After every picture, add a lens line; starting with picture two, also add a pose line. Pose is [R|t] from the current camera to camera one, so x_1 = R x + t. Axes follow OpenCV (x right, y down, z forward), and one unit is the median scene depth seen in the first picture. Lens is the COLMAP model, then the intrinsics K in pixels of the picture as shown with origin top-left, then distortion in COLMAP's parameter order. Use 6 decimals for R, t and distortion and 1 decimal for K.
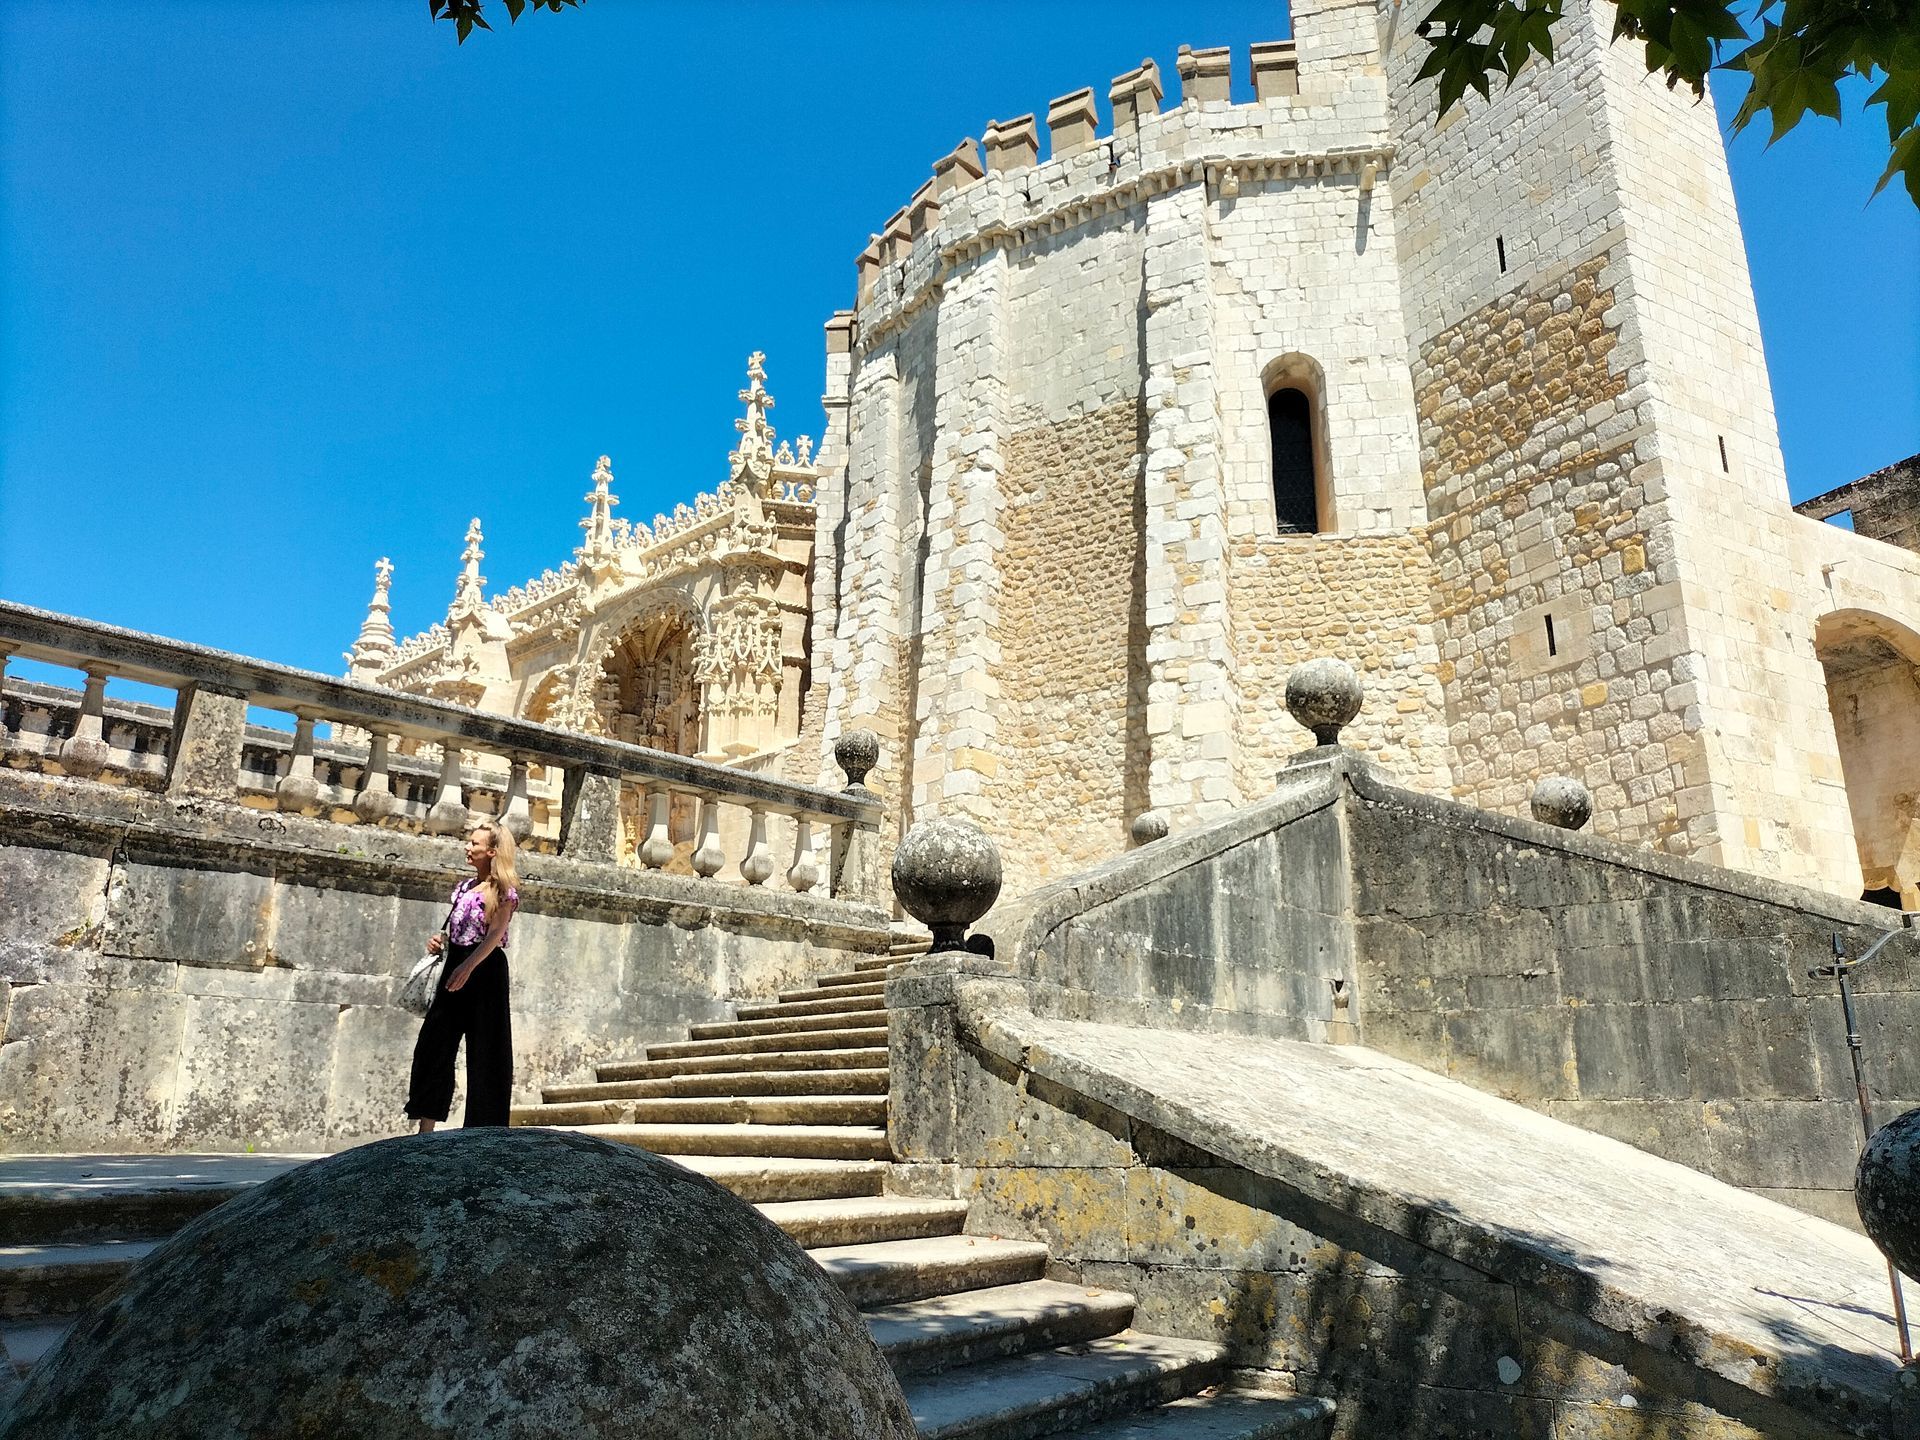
lens RADIAL K [[1486.7, 0, 960.0], [0, 1486.7, 720.0], [0, 0, 1]] dist [0.038811, -0.001344]
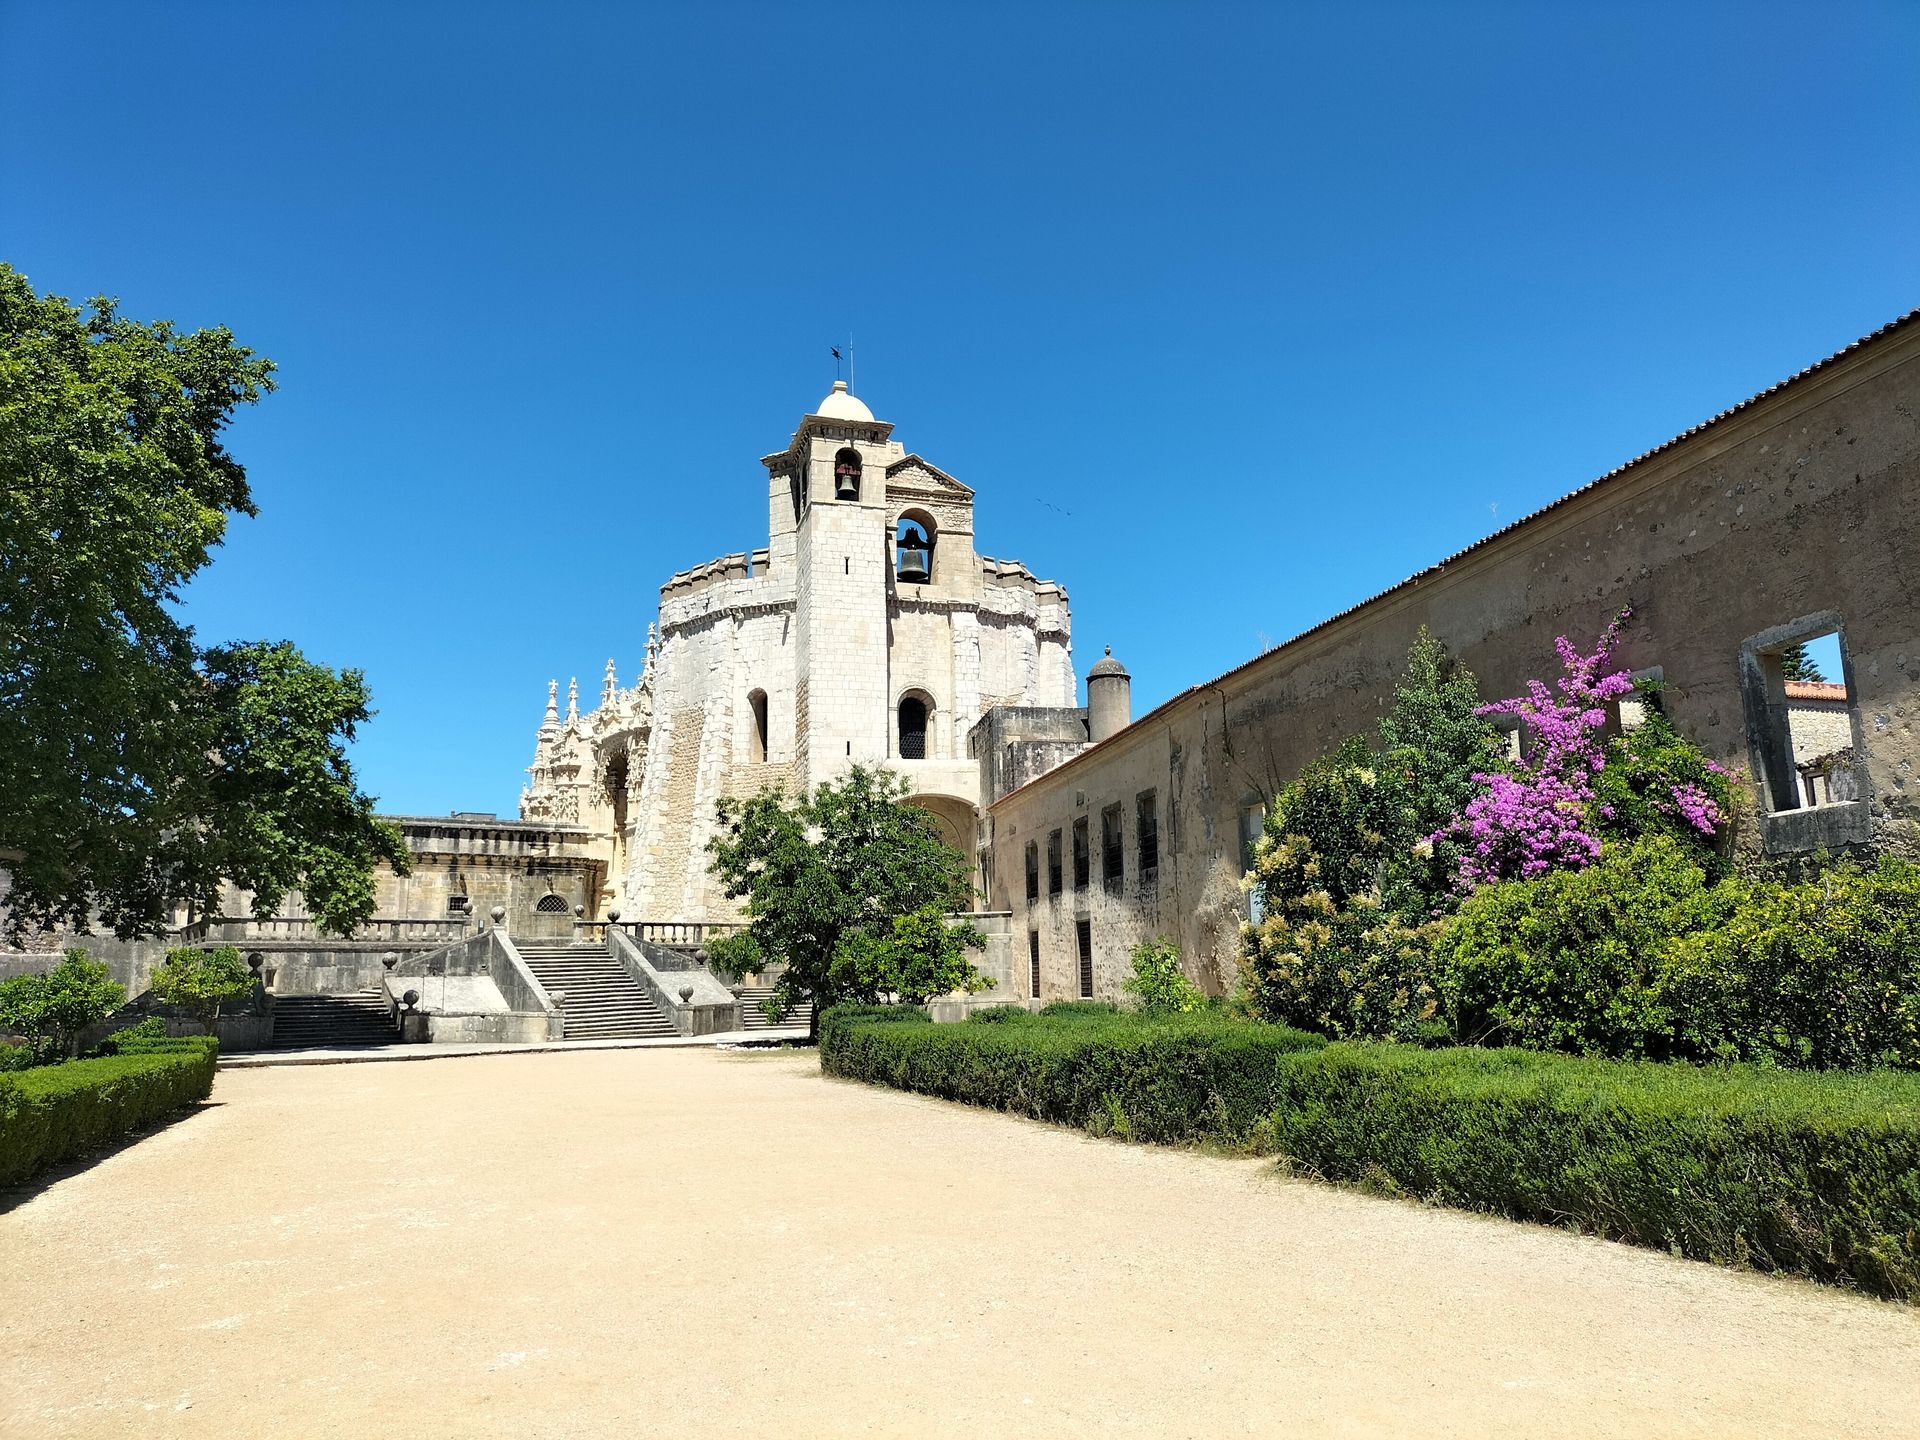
lens RADIAL K [[1486.7, 0, 960.0], [0, 1486.7, 720.0], [0, 0, 1]] dist [0.038811, -0.001344]
pose [[0.964370, -0.052423, -0.259311, 1.137740], [0.079146, 0.992449, 0.093704, -0.375523], [0.252440, -0.110889, 0.961238, -1.291949]]
